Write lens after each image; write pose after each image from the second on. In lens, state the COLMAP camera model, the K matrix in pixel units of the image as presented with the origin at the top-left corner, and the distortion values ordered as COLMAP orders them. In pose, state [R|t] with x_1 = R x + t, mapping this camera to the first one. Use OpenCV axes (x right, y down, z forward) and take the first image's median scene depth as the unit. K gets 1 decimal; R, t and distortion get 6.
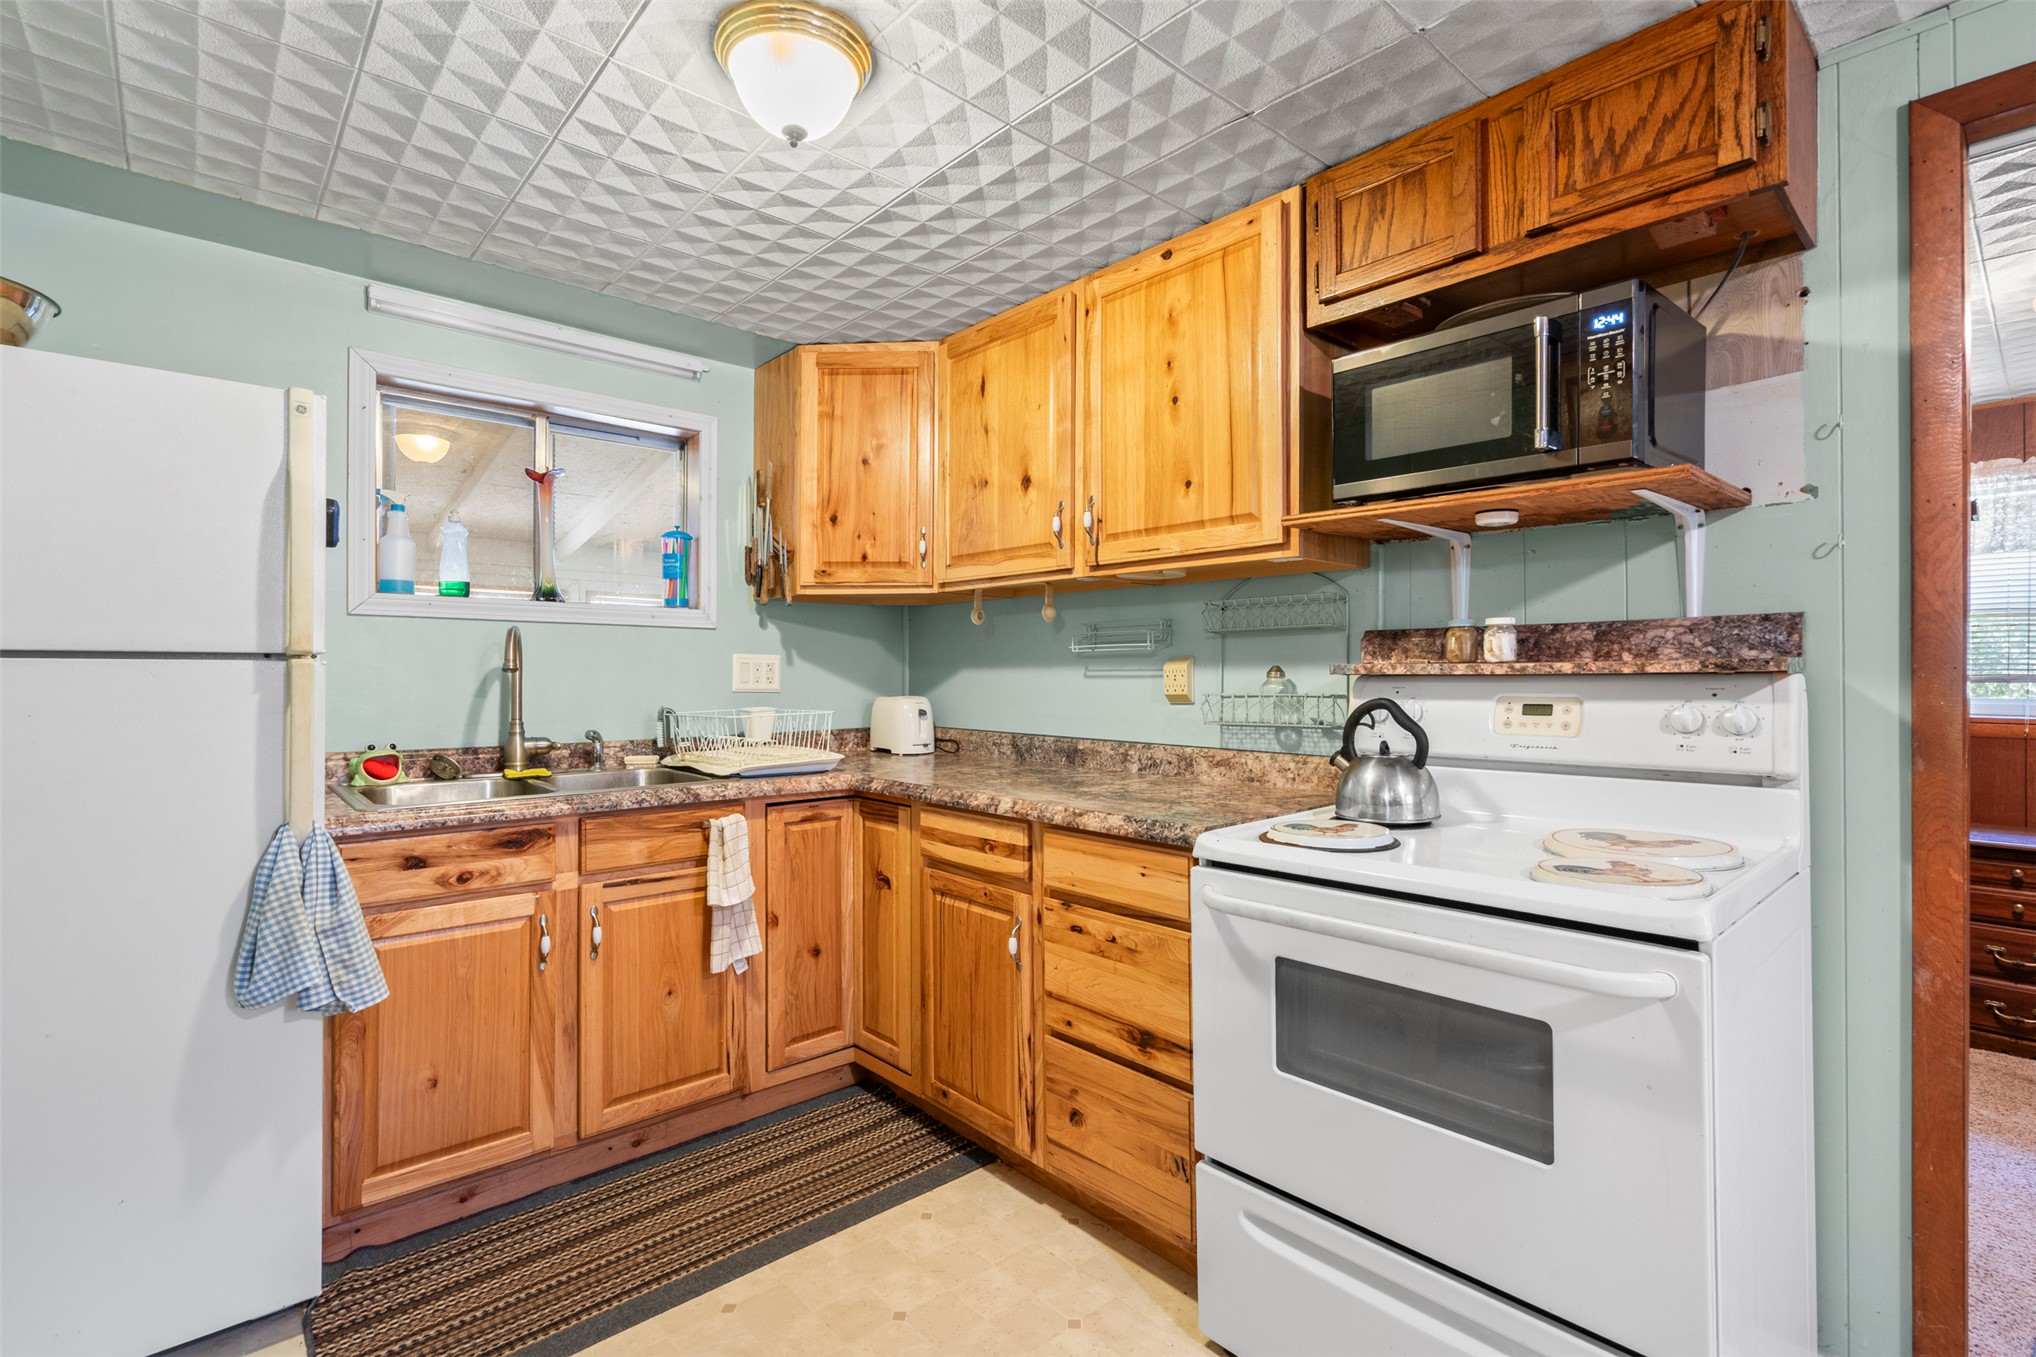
lens RADIAL K [[936.4, 0, 1008.5], [0, 936.4, 672.2], [0, 0, 1]] dist [-0.004519, 0.000586]
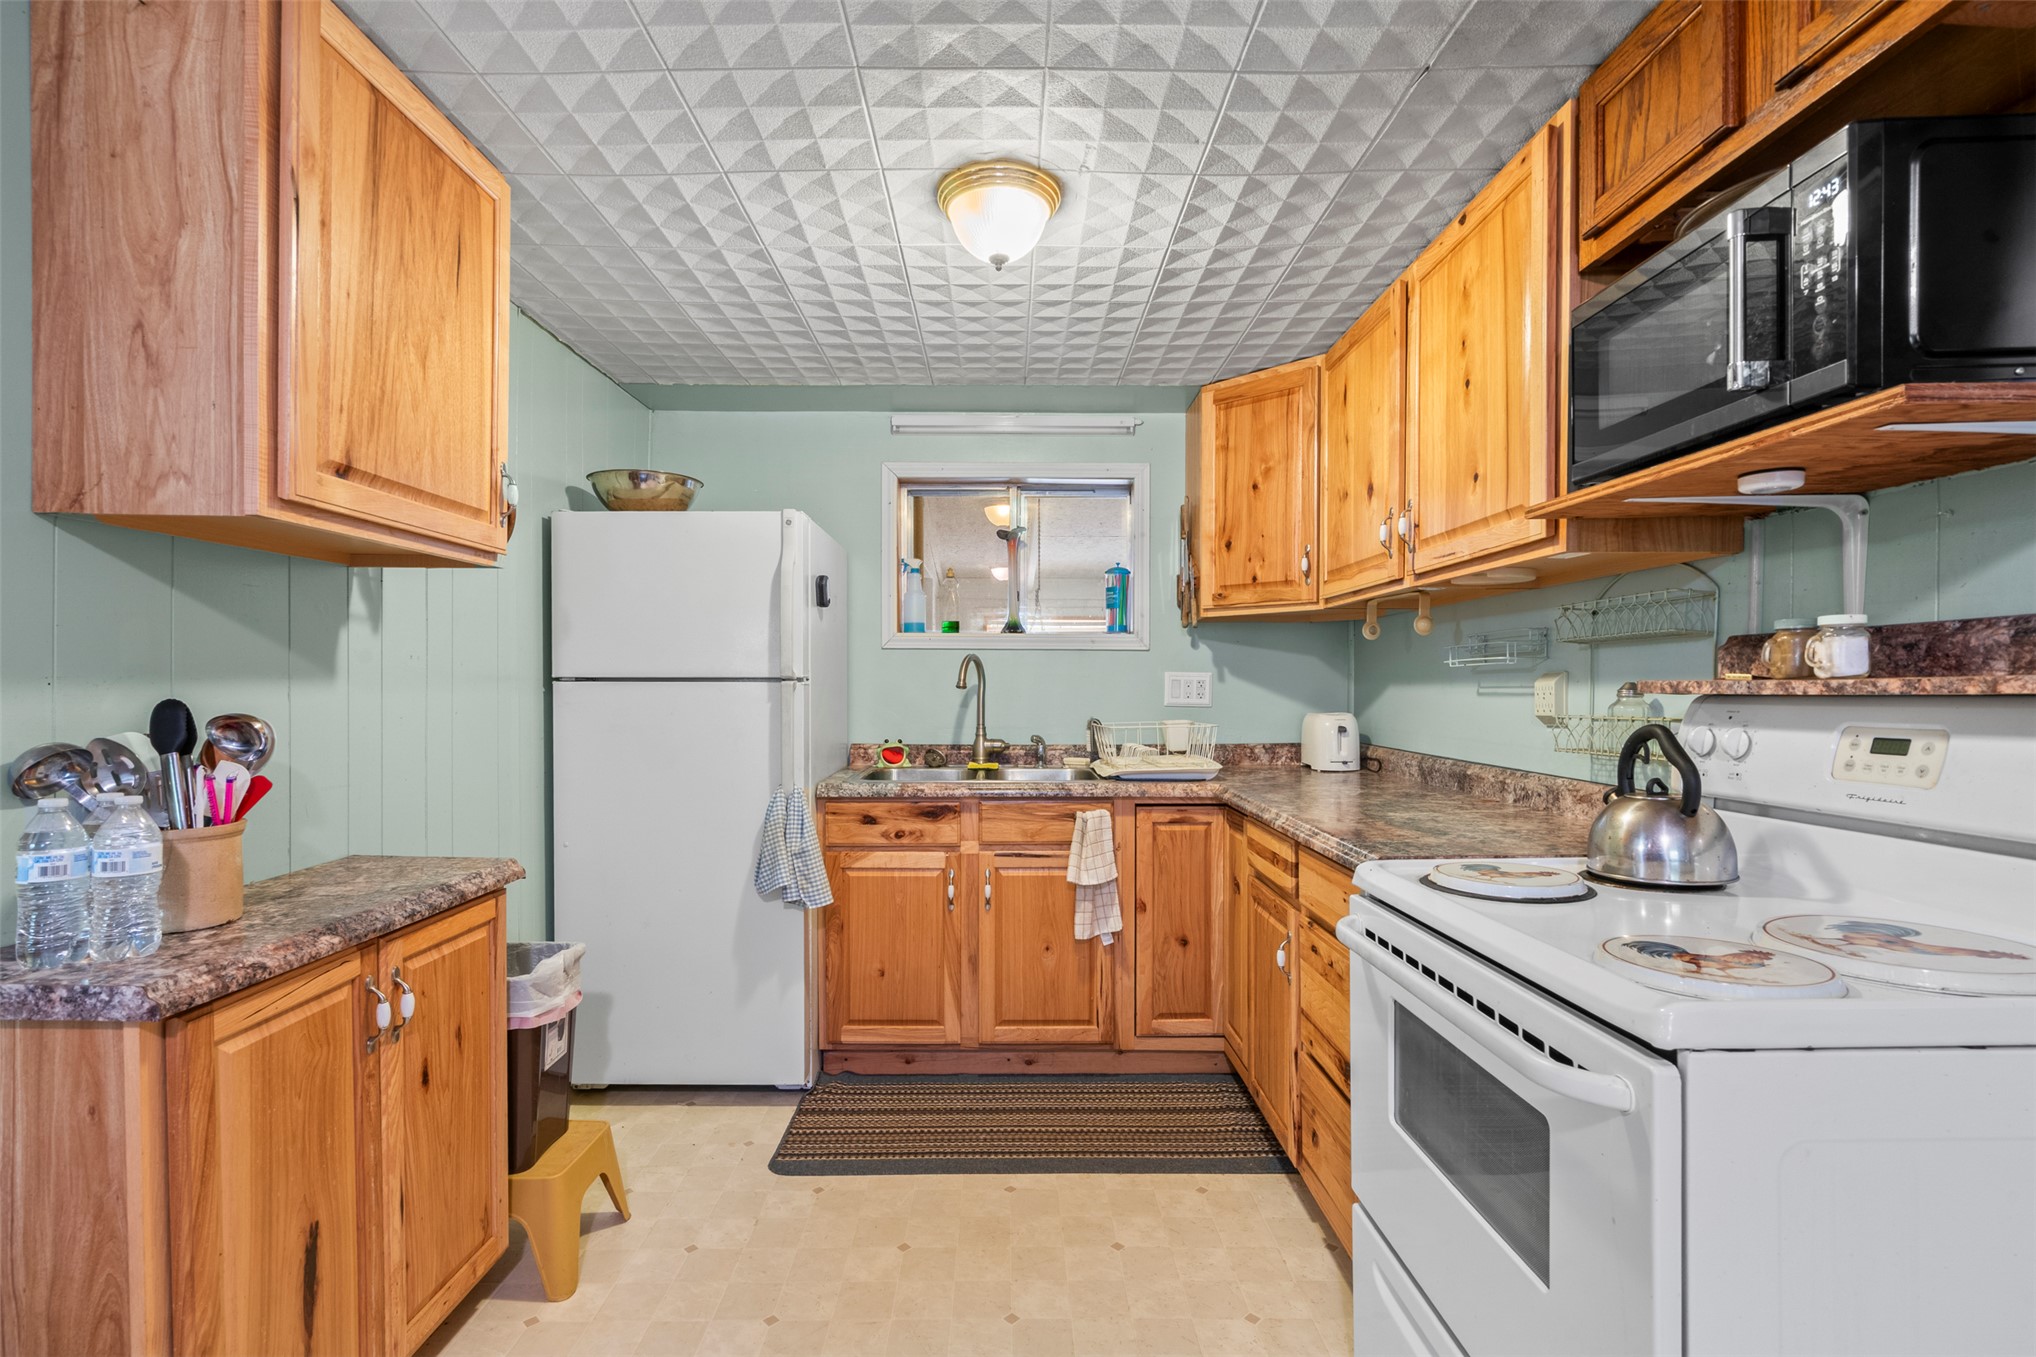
lens RADIAL K [[941.2, 0, 1008.3], [0, 941.2, 706.4], [0, 0, 1]] dist [-0.005465, 0.002045]
pose [[0.749747, 0.013095, -0.661595, 0.429269], [0.001462, 0.999769, 0.021446, -0.004277], [0.661723, -0.017047, 0.749555, 0.038253]]
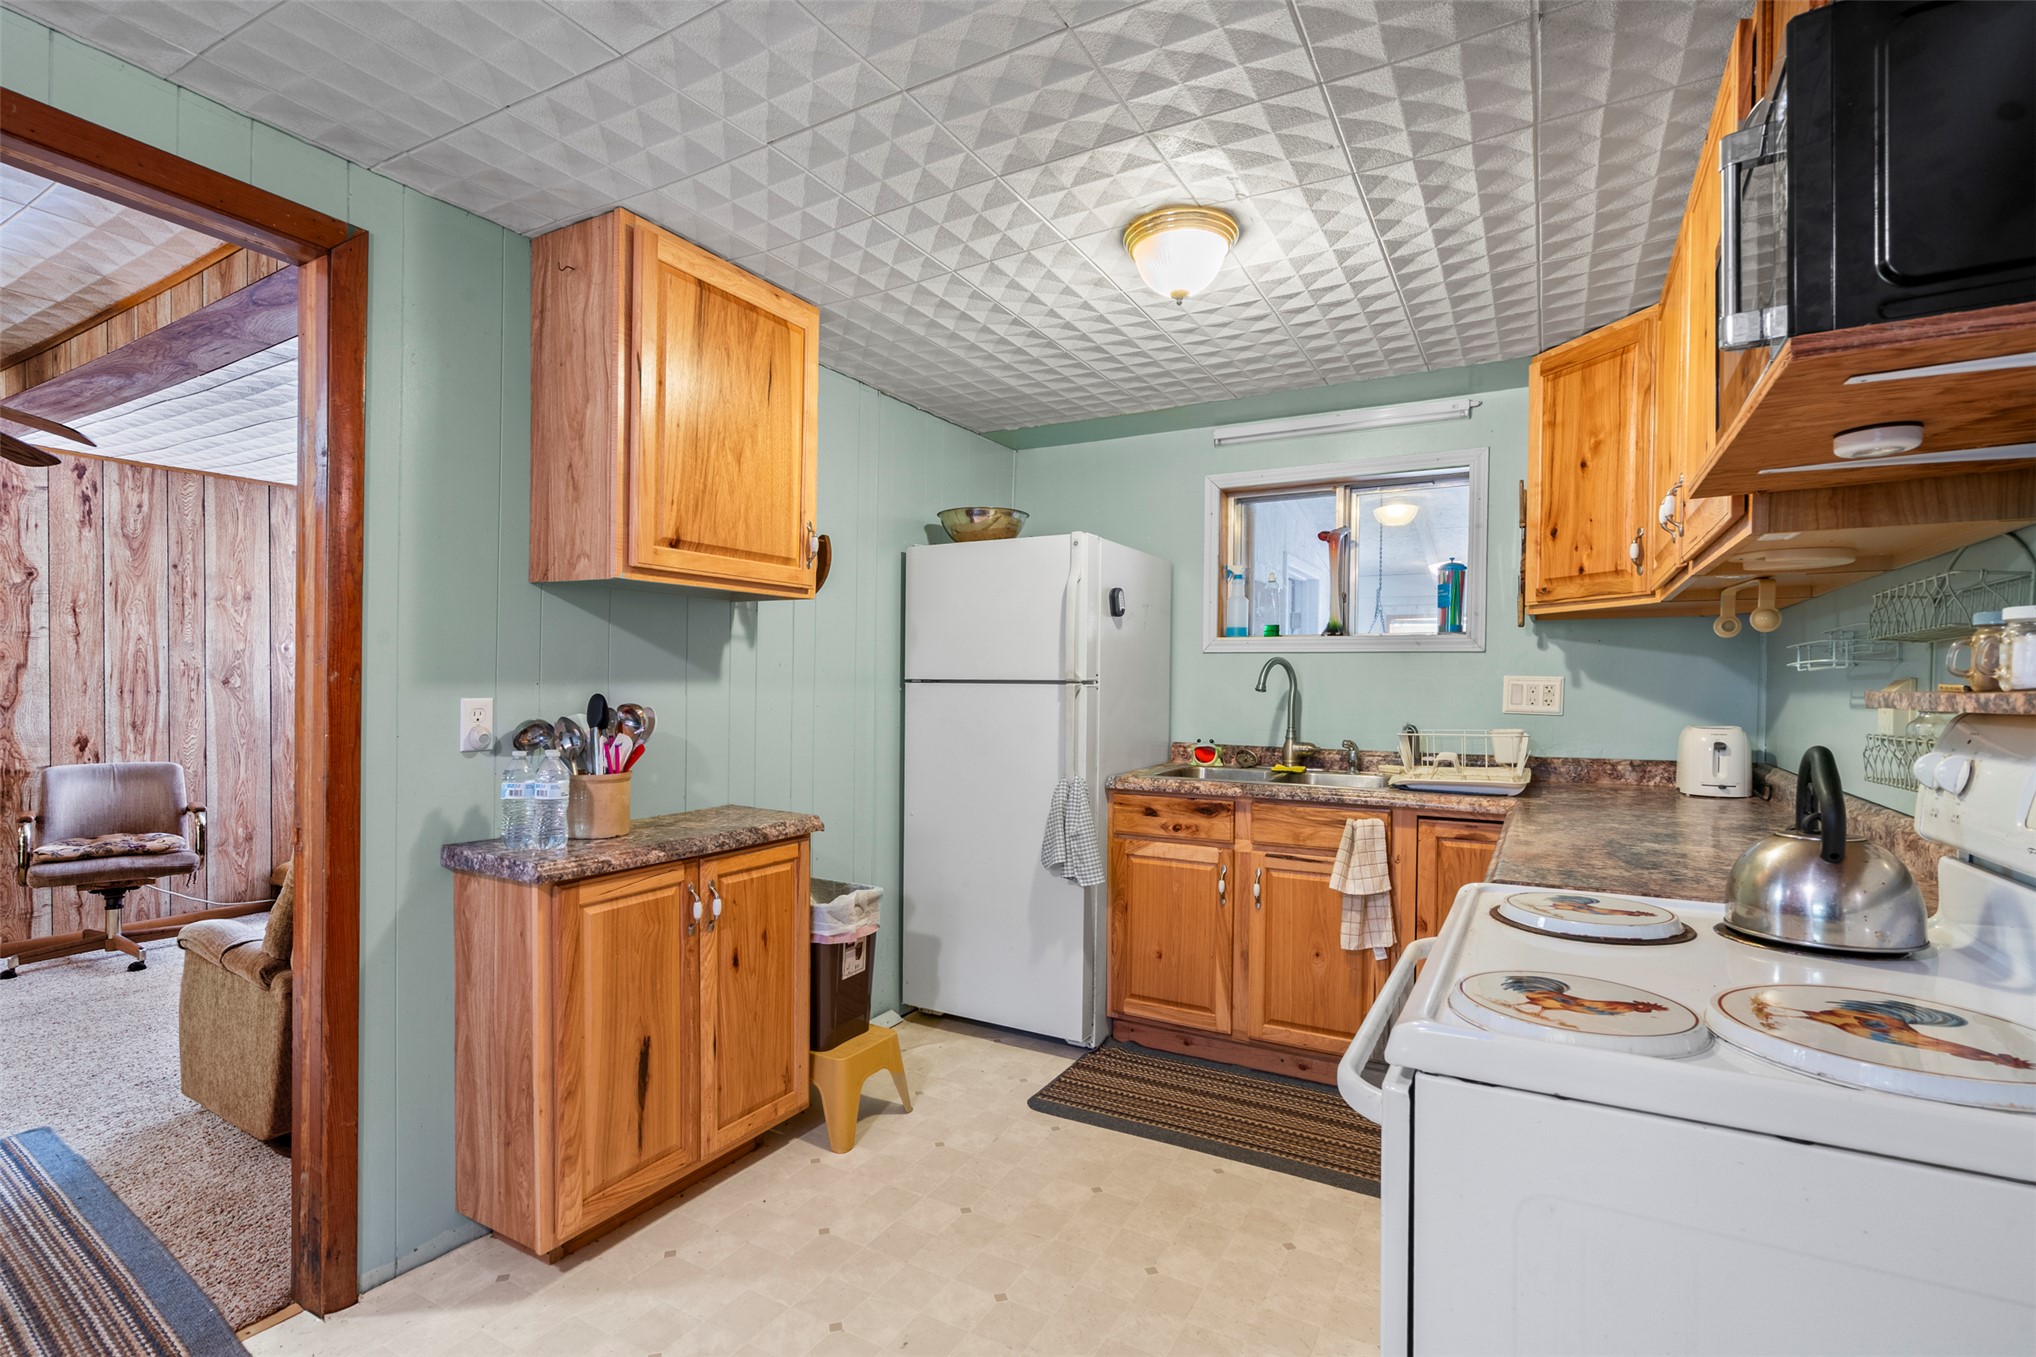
lens RADIAL K [[941.2, 0, 1020.3], [0, 941.2, 705.5], [0, 0, 1]] dist [-0.004138, 0.000803]
pose [[0.326204, 0.022607, -0.945029, 0.685380], [-0.006504, 0.999744, 0.021671, -0.008432], [0.945277, -0.000923, 0.326268, 0.234666]]
